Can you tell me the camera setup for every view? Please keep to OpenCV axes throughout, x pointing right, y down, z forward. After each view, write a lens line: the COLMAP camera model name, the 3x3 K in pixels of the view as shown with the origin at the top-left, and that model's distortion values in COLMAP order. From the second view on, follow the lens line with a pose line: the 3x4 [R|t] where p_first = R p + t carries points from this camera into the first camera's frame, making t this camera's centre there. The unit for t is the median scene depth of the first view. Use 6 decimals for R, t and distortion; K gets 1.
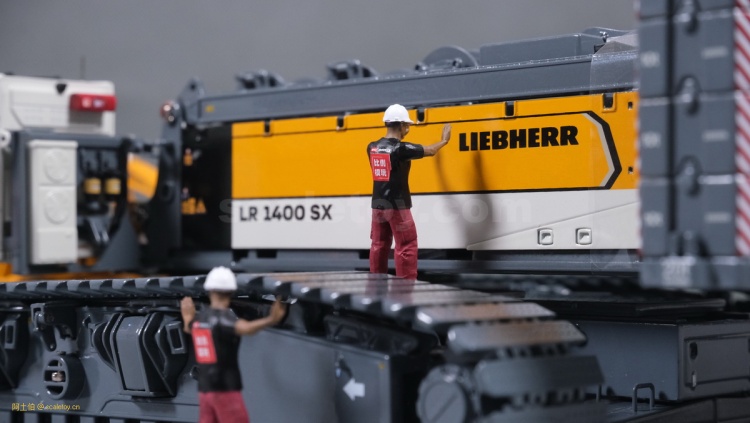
lens RADIAL K [[1482.0, 0, 375.0], [0, 1482.0, 211.5], [0, 0, 1]] dist [-0.020502, 0.490837]
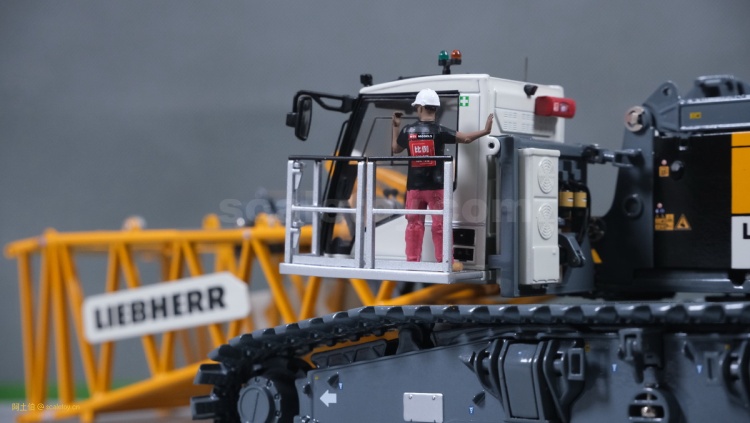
lens RADIAL K [[1482.0, 0, 375.0], [0, 1482.0, 211.5], [0, 0, 1]] dist [-0.020502, 0.490837]
pose [[0.998279, 0.009073, 0.057929, -0.388647], [-0.008127, 0.999830, -0.016544, 0.006920], [-0.058070, 0.016044, 0.998184, 0.112209]]
